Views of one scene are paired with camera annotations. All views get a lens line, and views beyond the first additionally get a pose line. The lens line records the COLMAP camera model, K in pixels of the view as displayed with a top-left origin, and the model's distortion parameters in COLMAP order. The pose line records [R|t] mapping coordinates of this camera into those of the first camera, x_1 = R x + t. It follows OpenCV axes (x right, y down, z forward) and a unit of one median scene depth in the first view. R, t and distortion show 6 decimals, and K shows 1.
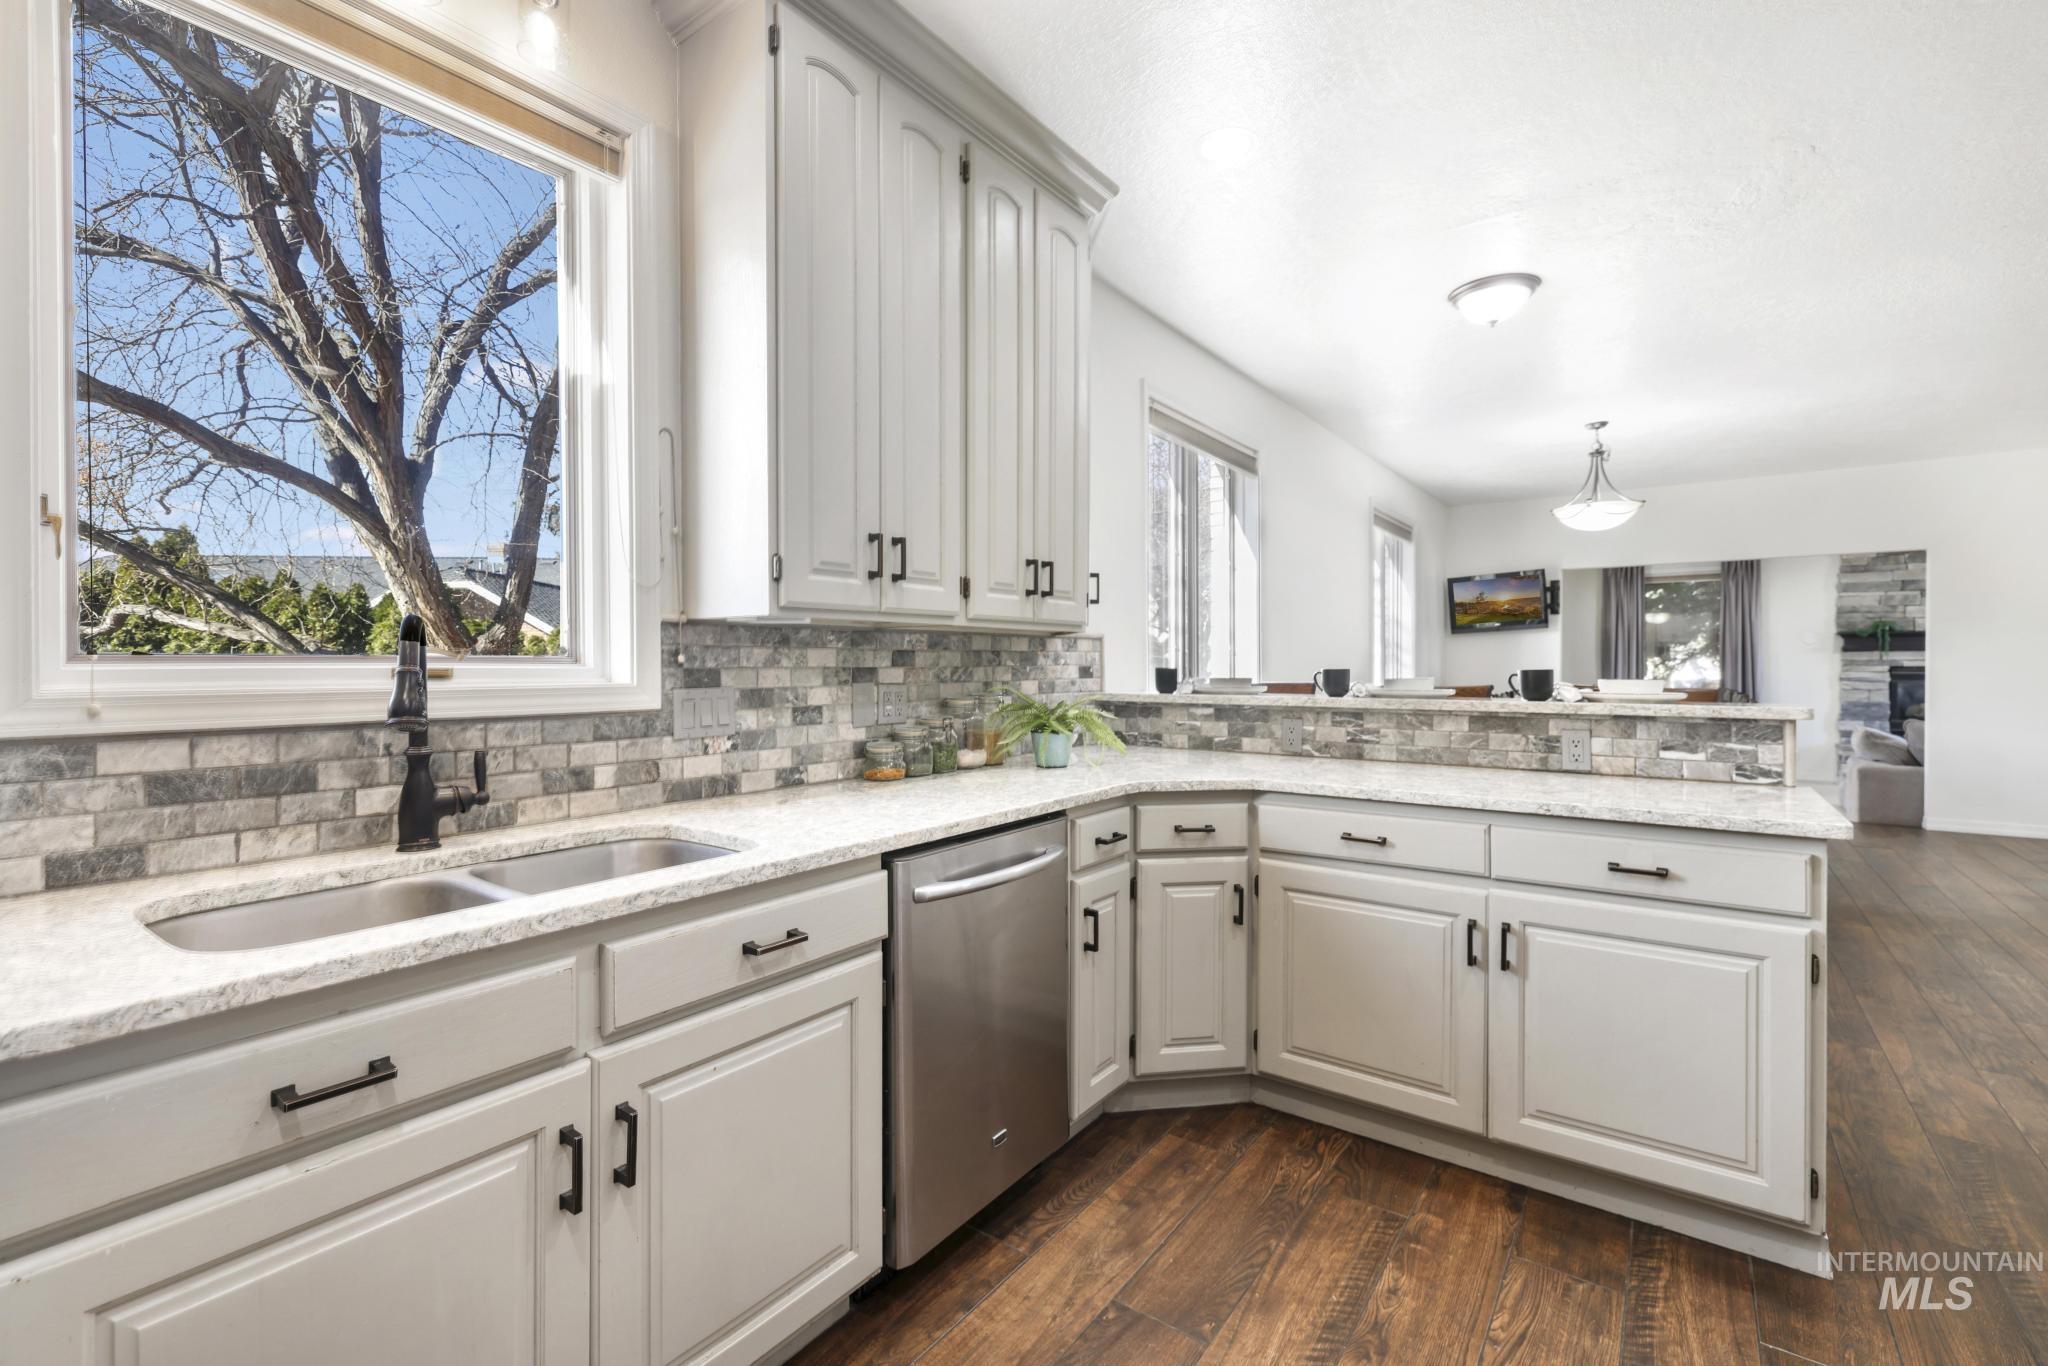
lens RADIAL K [[875.0, 0, 1026.5], [0, 875.0, 672.0], [0, 0, 1]] dist [-0.000467, -0.000178]
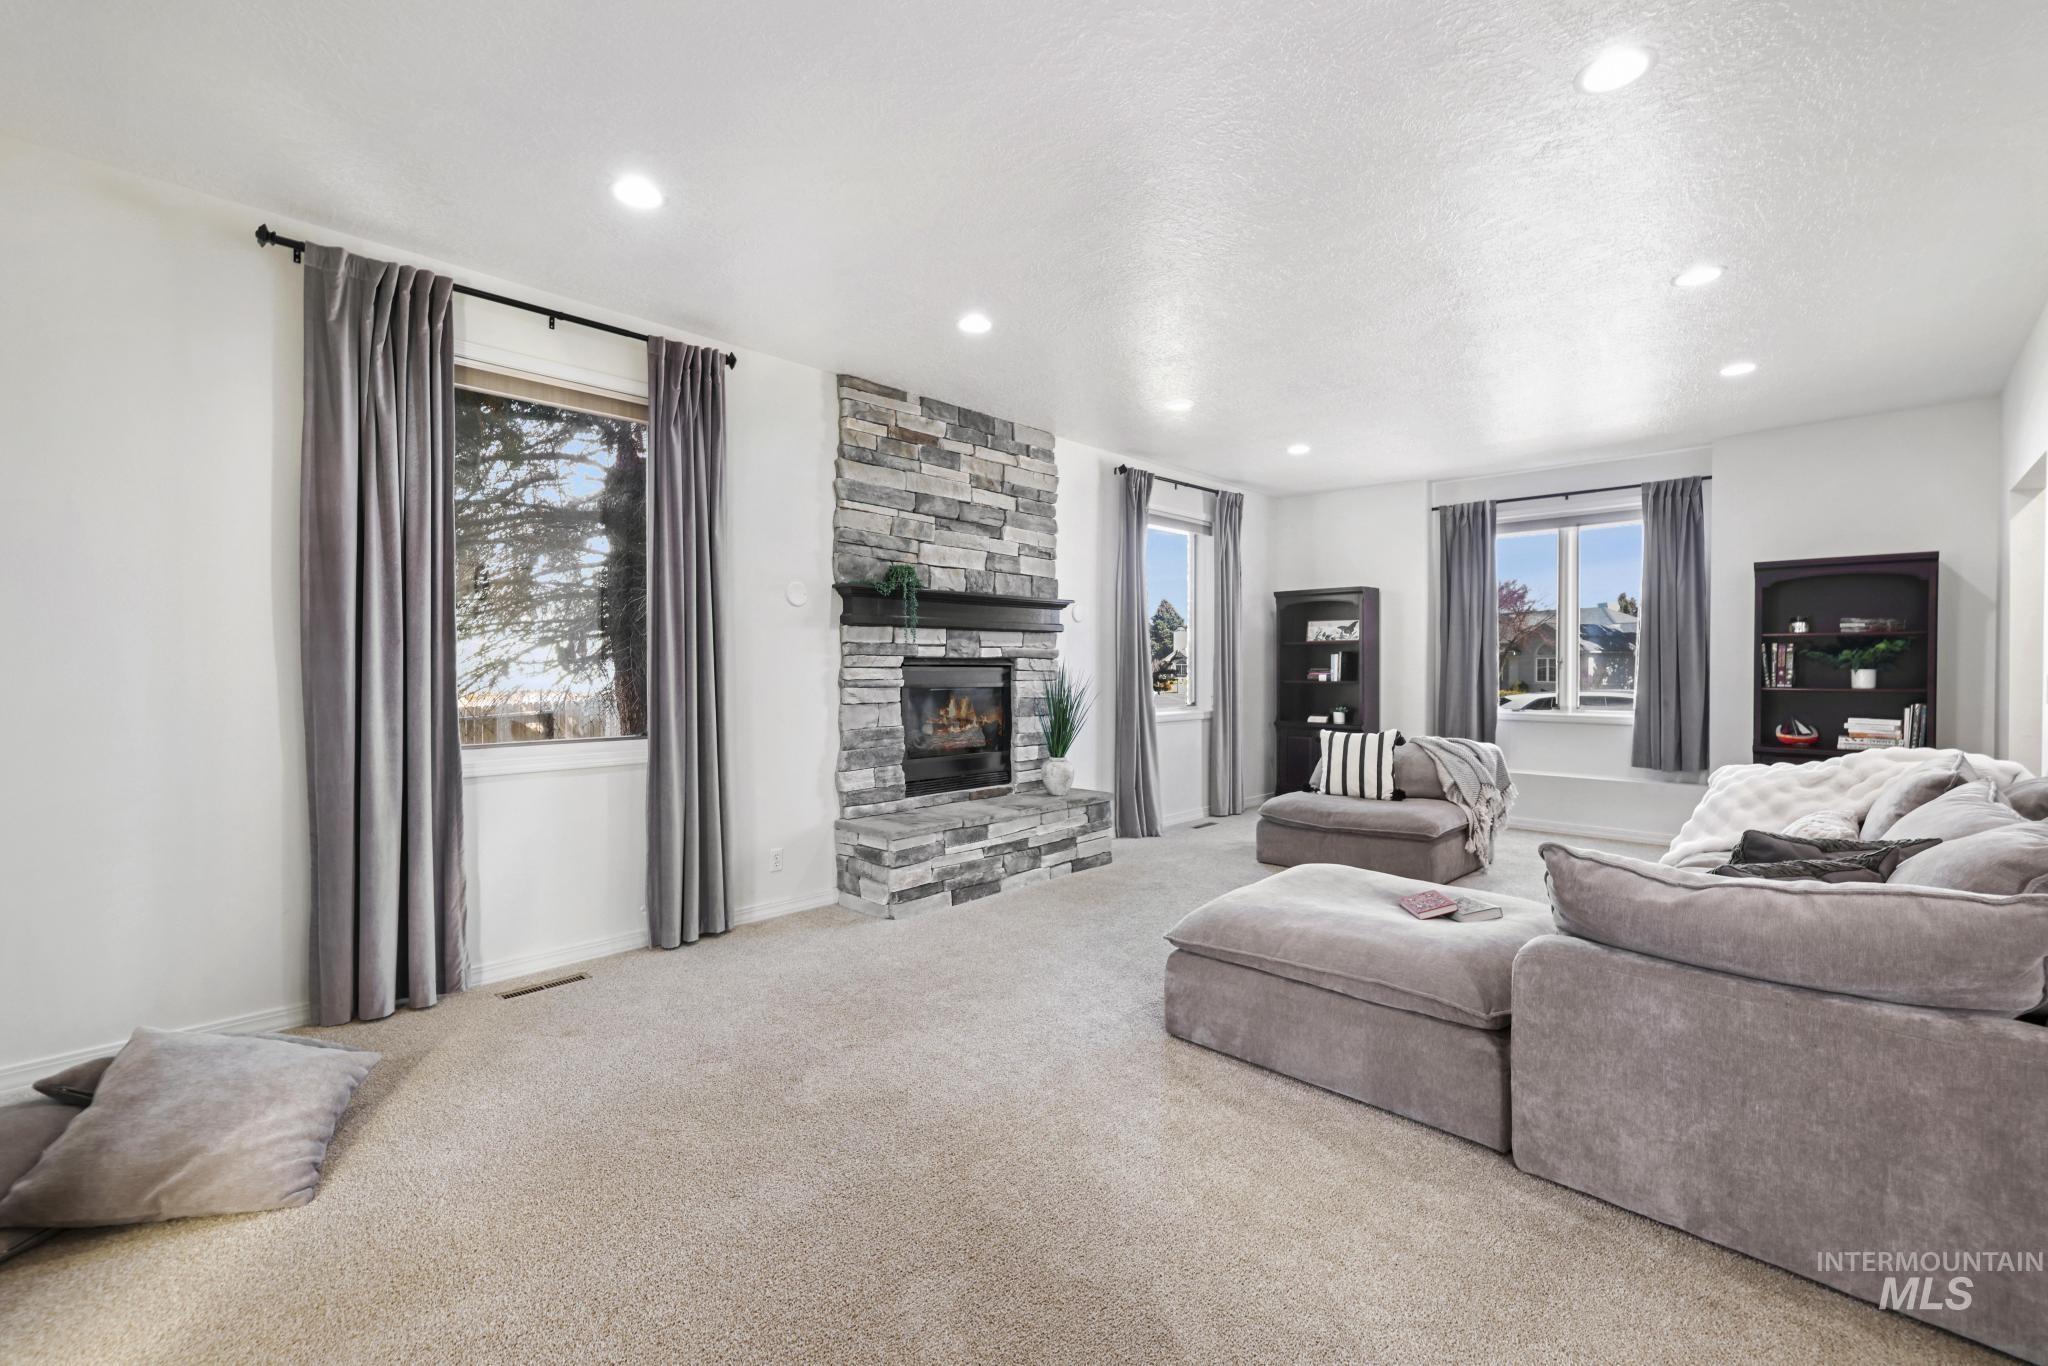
lens RADIAL K [[875.0, 0, 1023.9], [0, 875.0, 676.6], [0, 0, 1]] dist [-0.000467, -0.000178]
pose [[0.108648, -0.008516, 0.994044, 0.478391], [0.010275, 0.999920, 0.007443, 0.002014], [-0.994027, 0.009405, 0.108727, 0.864283]]
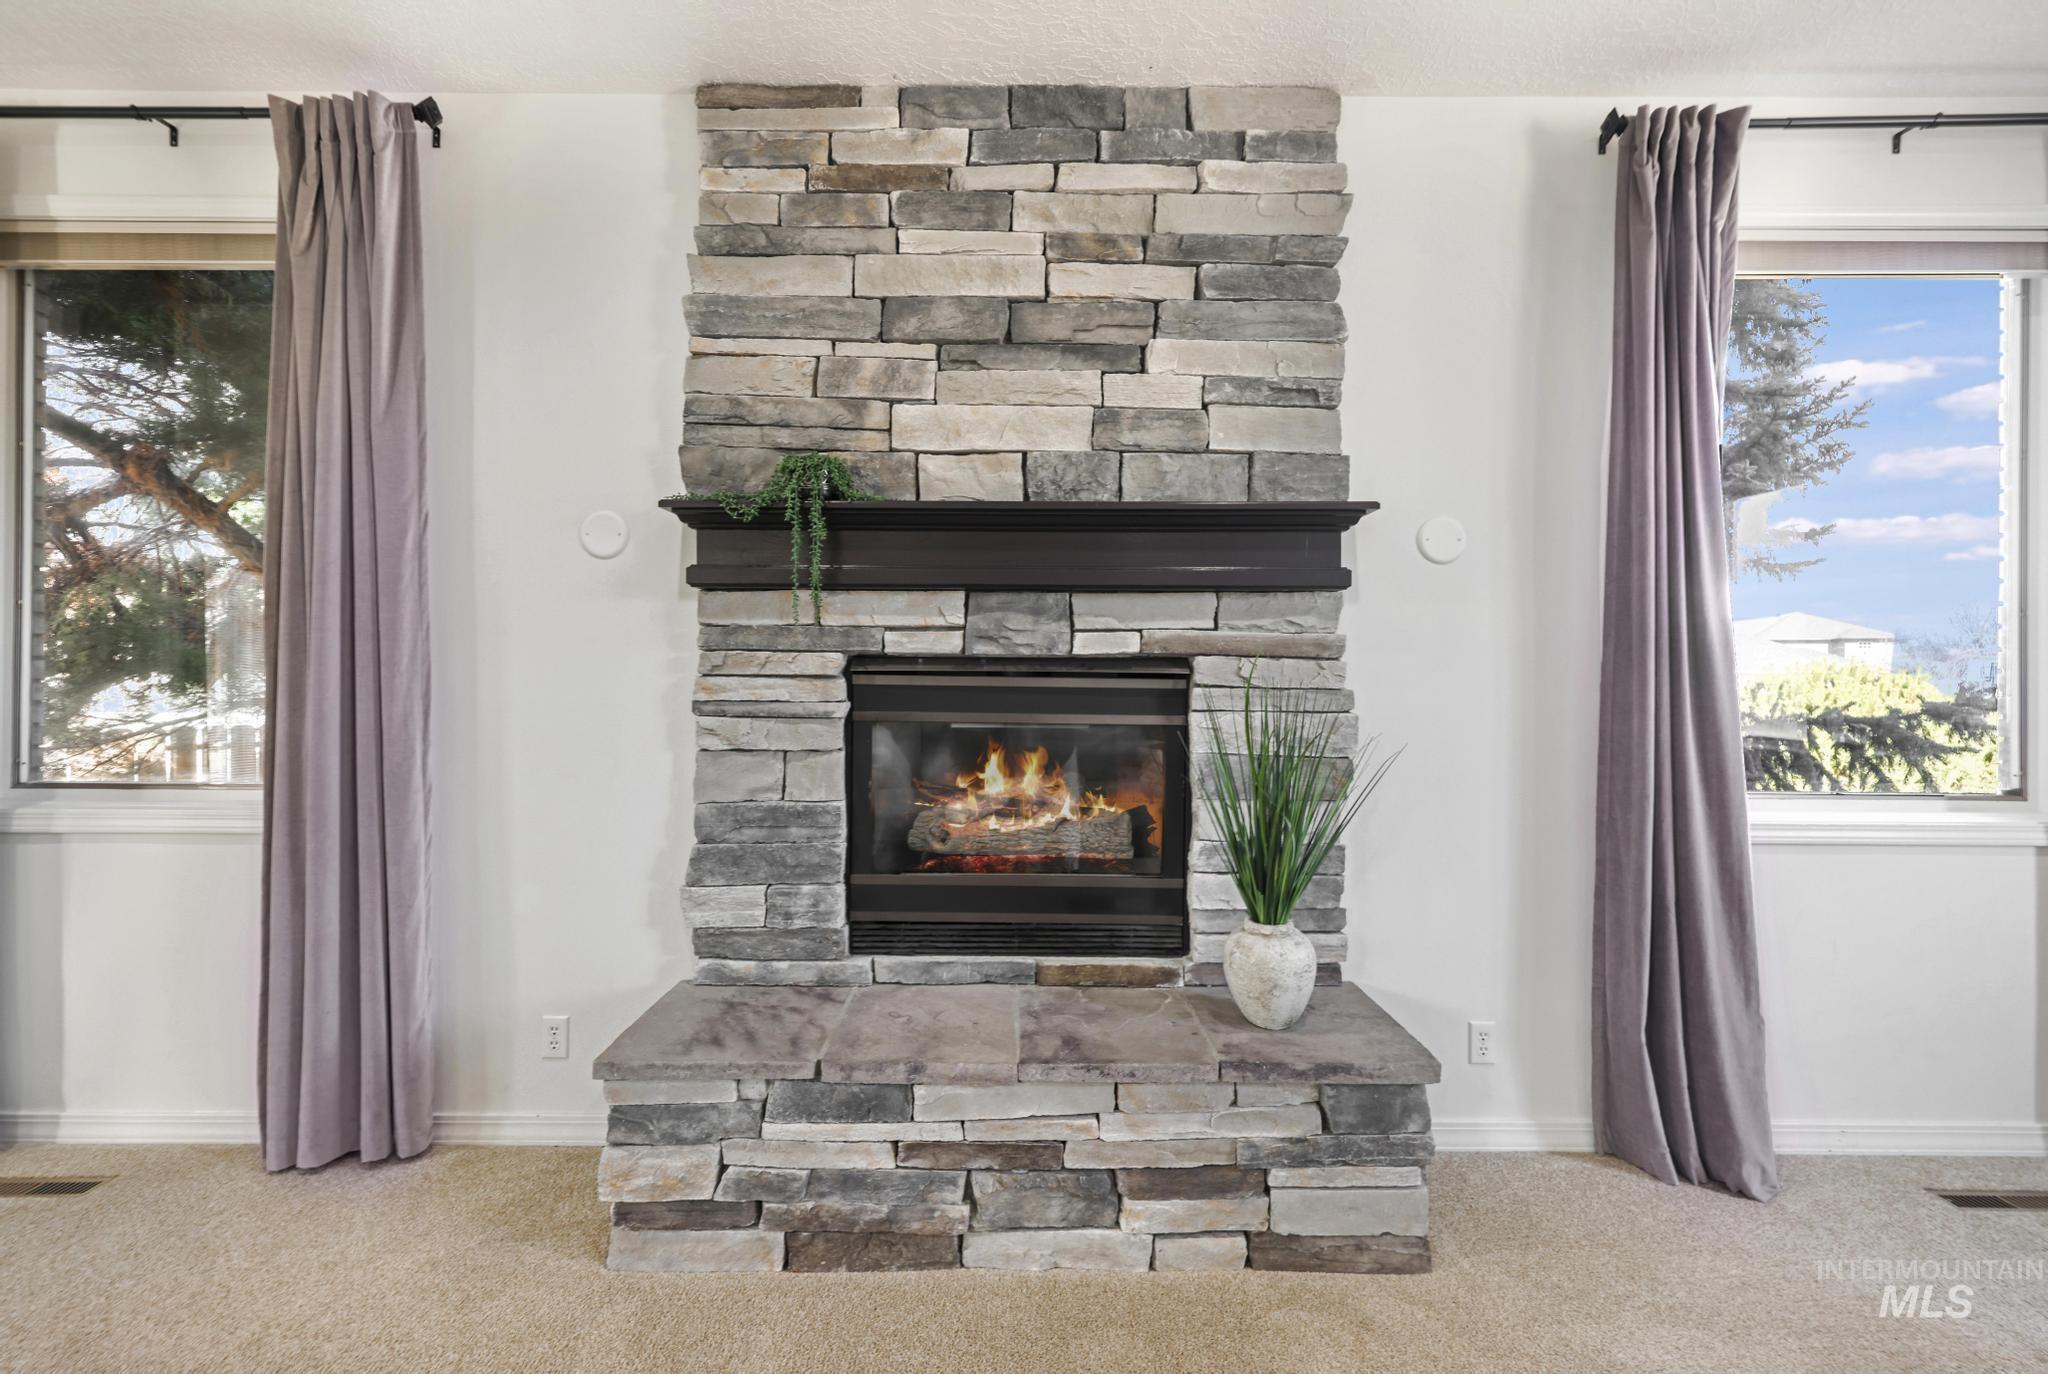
lens RADIAL K [[875.0, 0, 1030.8], [0, 875.0, 673.7], [0, 0, 1]] dist [-0.000467, -0.000178]
pose [[0.795217, 0.007938, 0.606272, 0.872946], [-0.002071, 0.999944, -0.010376, 0.001329], [-0.606321, 0.006995, 0.795189, 0.770221]]
